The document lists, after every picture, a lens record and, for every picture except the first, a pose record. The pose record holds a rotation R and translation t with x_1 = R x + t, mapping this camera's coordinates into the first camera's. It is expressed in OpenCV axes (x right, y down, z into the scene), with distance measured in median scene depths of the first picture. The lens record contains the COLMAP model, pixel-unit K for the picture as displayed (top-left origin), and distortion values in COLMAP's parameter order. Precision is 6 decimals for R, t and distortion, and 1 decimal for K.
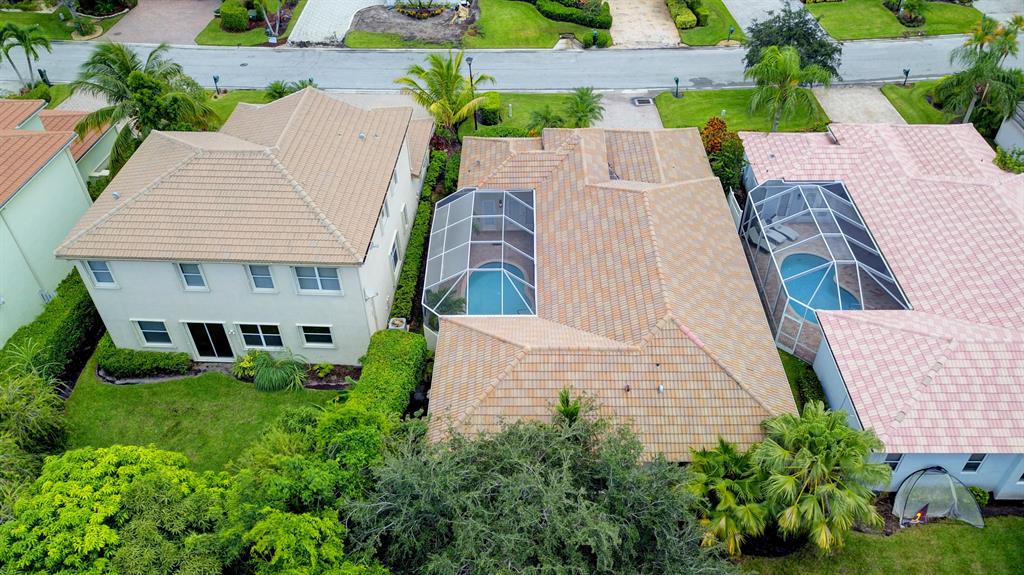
lens RADIAL K [[741.1, 0, 512.0], [0, 741.1, 287.5], [0, 0, 1]] dist [-0.000054, -0.000410]
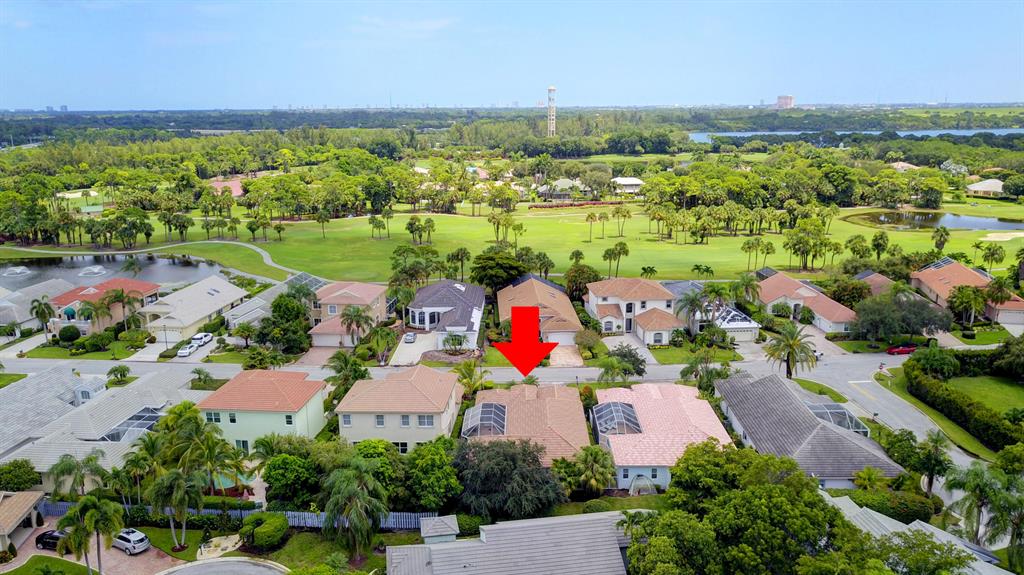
lens RADIAL K [[741.1, 0, 512.0], [0, 741.1, 287.5], [0, 0, 1]] dist [-0.000054, -0.000410]
pose [[0.999997, 0.001491, -0.002055, 0.044792], [-0.002303, 0.873412, -0.486977, 0.601875], [0.001068, 0.486980, 0.873412, -1.113821]]
